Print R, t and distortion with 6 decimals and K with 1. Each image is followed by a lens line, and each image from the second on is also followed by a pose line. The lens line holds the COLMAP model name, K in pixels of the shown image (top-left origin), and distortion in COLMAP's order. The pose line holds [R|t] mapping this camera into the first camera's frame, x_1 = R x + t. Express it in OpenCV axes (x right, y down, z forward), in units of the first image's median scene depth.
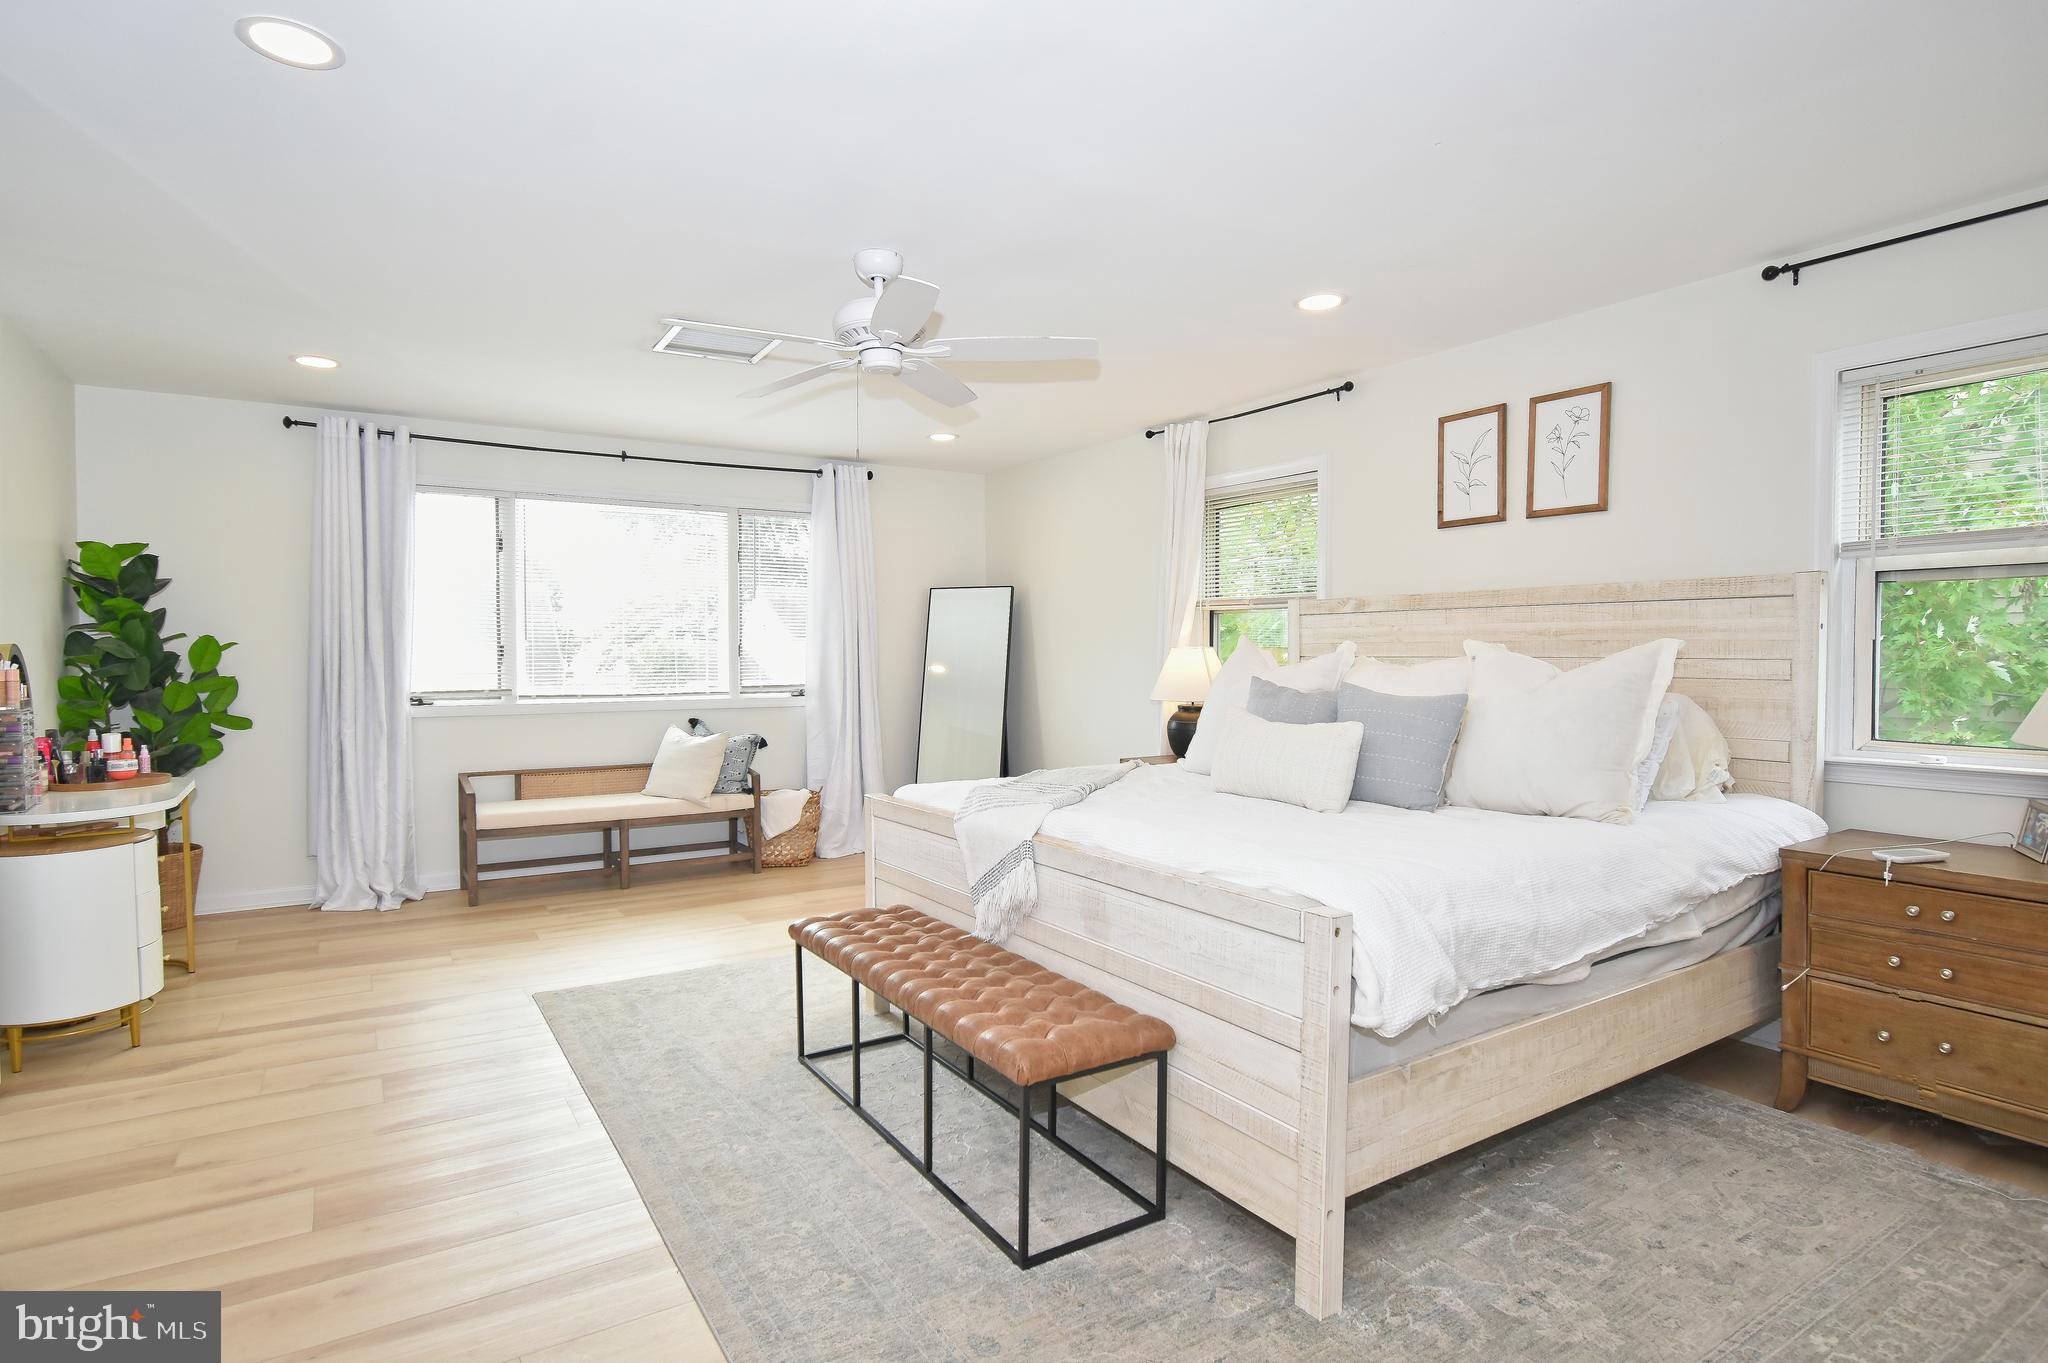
lens RADIAL K [[1062.5, 0, 1011.2], [0, 1062.5, 679.4], [0, 0, 1]] dist [0.004385, -0.000834]
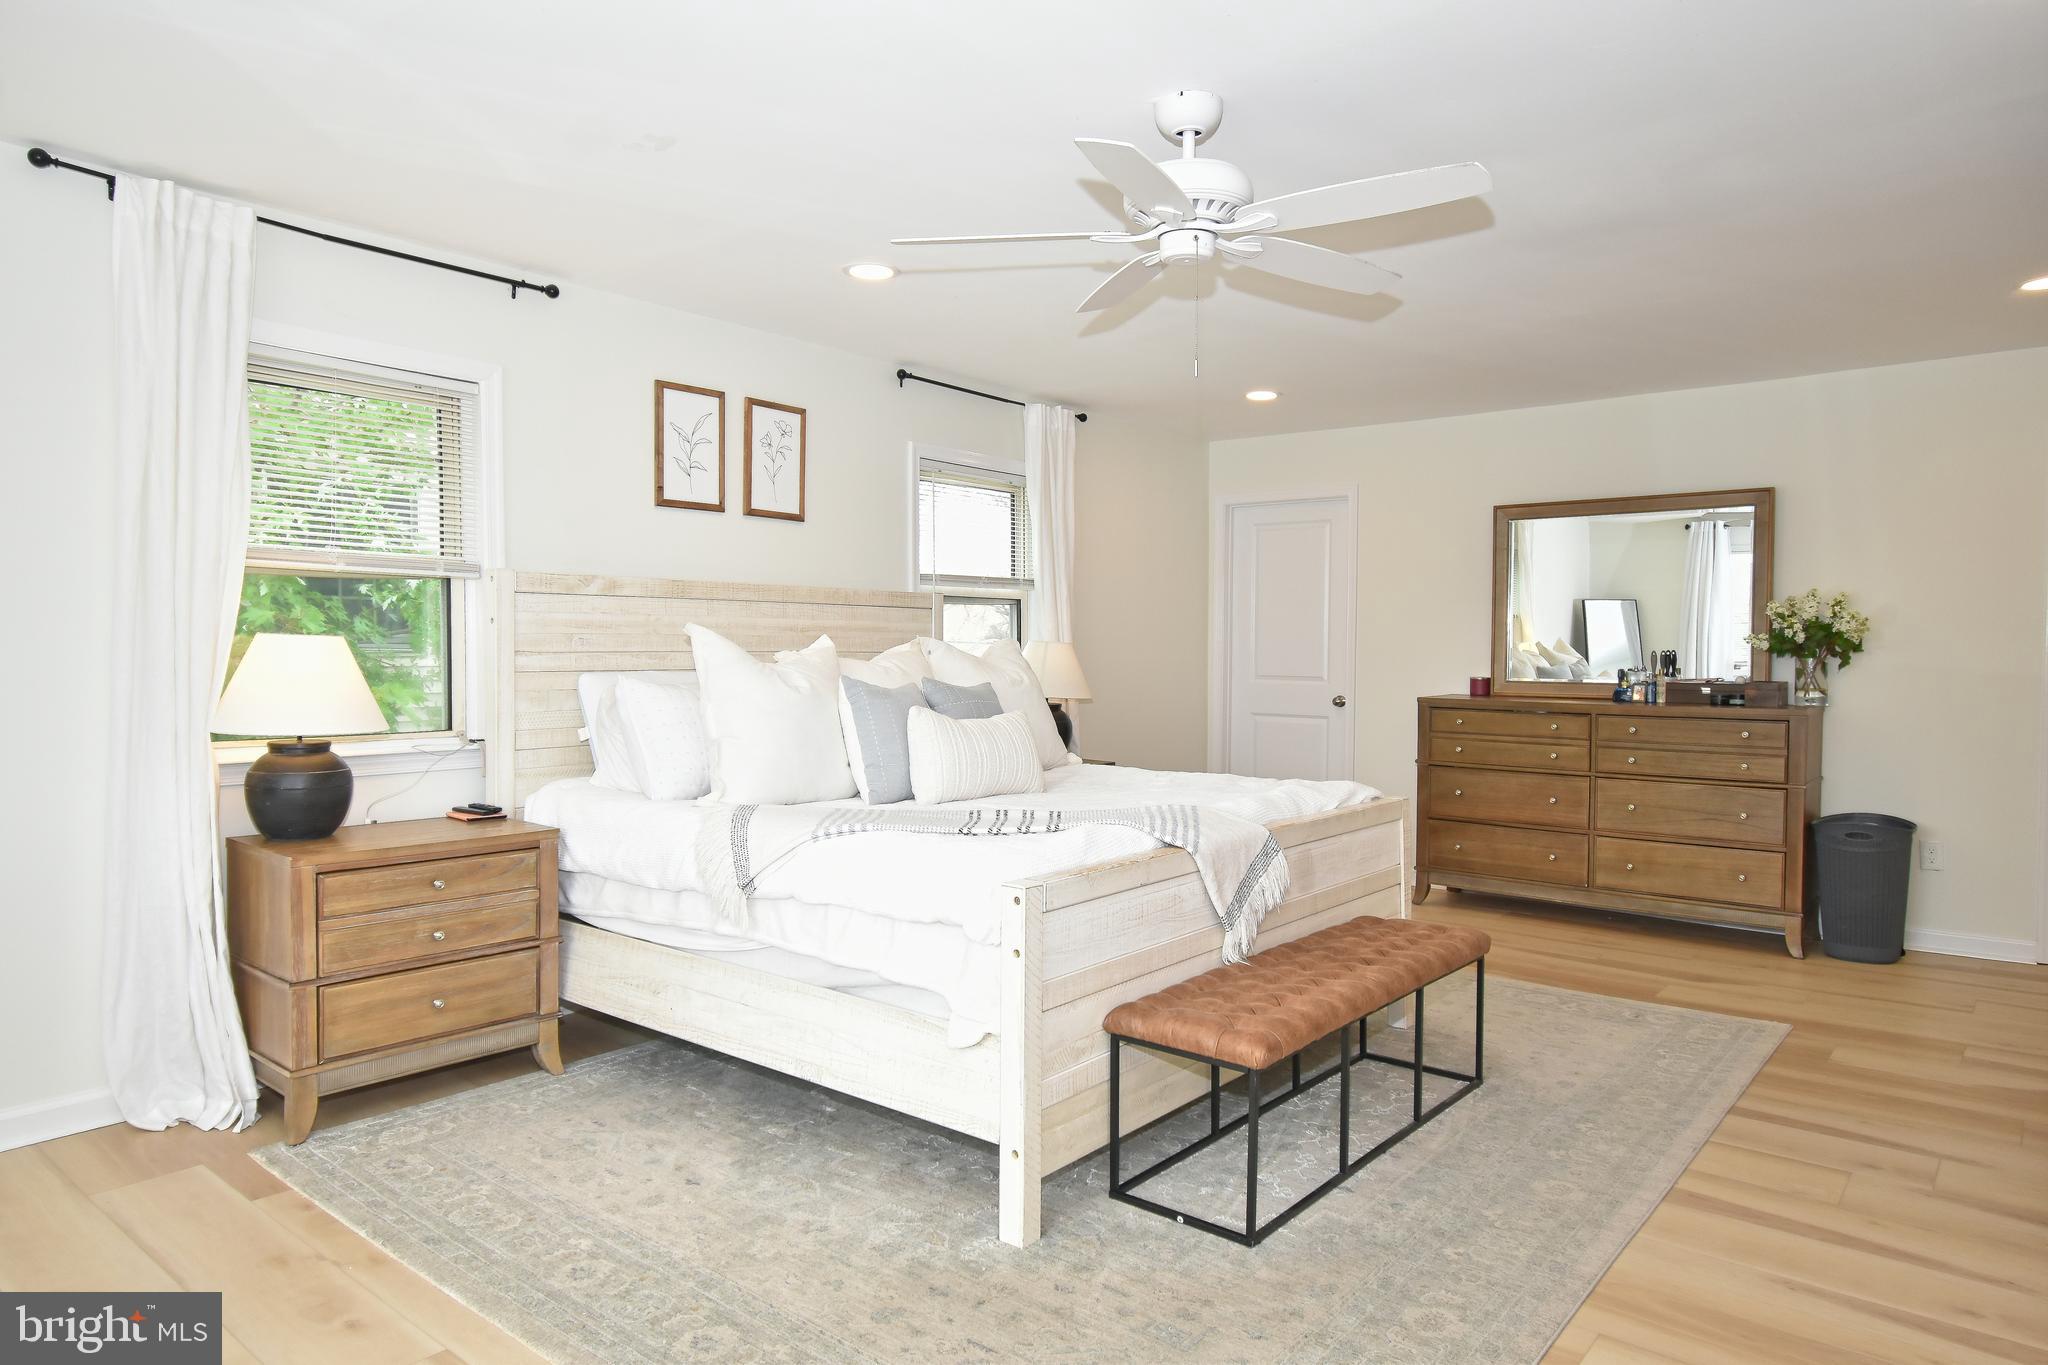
lens RADIAL K [[1256.8, 0, 1020.7], [0, 1256.8, 693.2], [0, 0, 1]] dist [-0.000892, -0.000593]
pose [[-0.314046, -0.033338, 0.948822, -0.559089], [0.021164, 0.998889, 0.042102, -0.019780], [-0.949172, 0.033303, -0.312992, 0.853249]]
